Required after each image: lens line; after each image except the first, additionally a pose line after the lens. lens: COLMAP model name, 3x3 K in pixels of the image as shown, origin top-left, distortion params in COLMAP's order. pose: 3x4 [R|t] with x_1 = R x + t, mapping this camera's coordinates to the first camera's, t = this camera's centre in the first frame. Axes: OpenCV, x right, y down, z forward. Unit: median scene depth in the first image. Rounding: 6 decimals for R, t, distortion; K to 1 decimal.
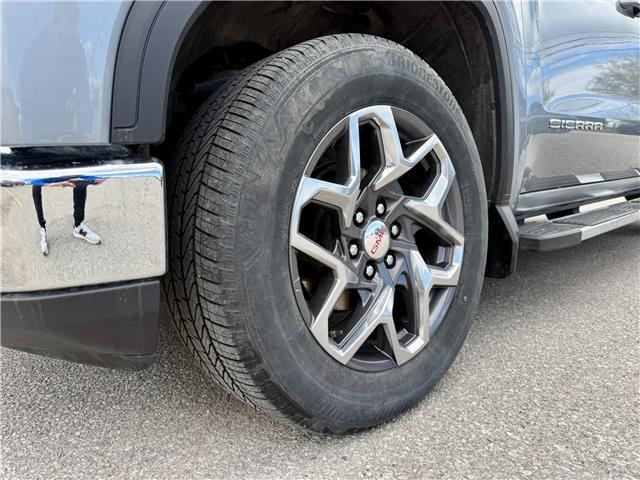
lens RADIAL K [[452.8, 0, 316.9], [0, 452.8, 244.7], [0, 0, 1]] dist [0.035757, -0.040834]
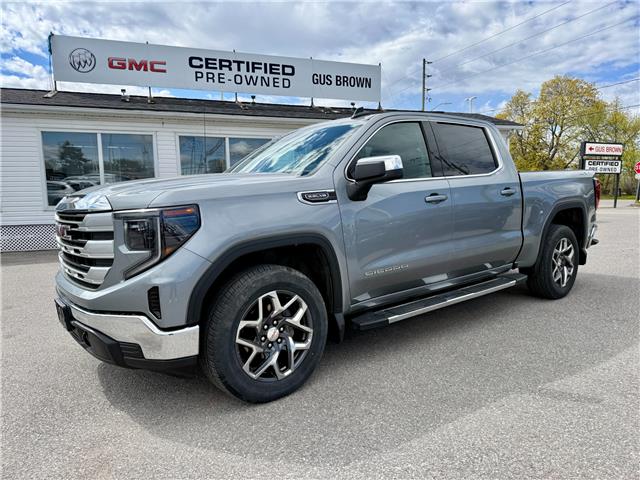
lens RADIAL K [[452.8, 0, 321.7], [0, 452.8, 237.5], [0, 0, 1]] dist [0.035757, -0.040834]
pose [[0.998935, 0.025761, -0.038272, 0.539762], [-0.026781, 0.999294, -0.026364, -0.556491], [0.037566, 0.027360, 0.998920, -1.845934]]
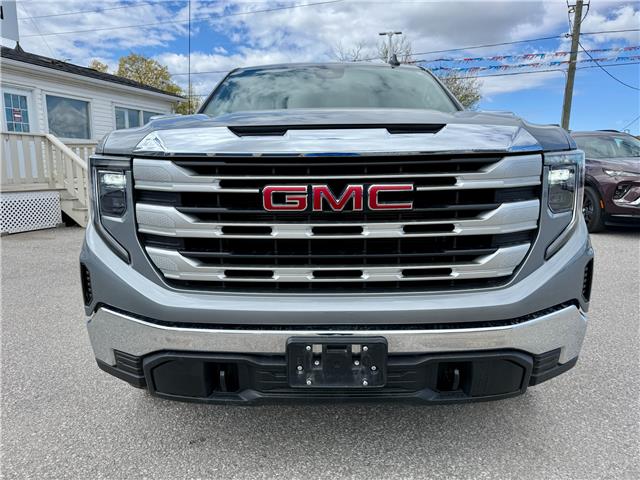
lens RADIAL K [[452.8, 0, 305.3], [0, 452.8, 233.3], [0, 0, 1]] dist [0.035757, -0.040834]
pose [[0.672303, -0.073774, 0.736591, -2.459161], [0.069282, 0.996925, 0.036612, -0.577776], [-0.737027, 0.026418, 0.675347, 0.165273]]
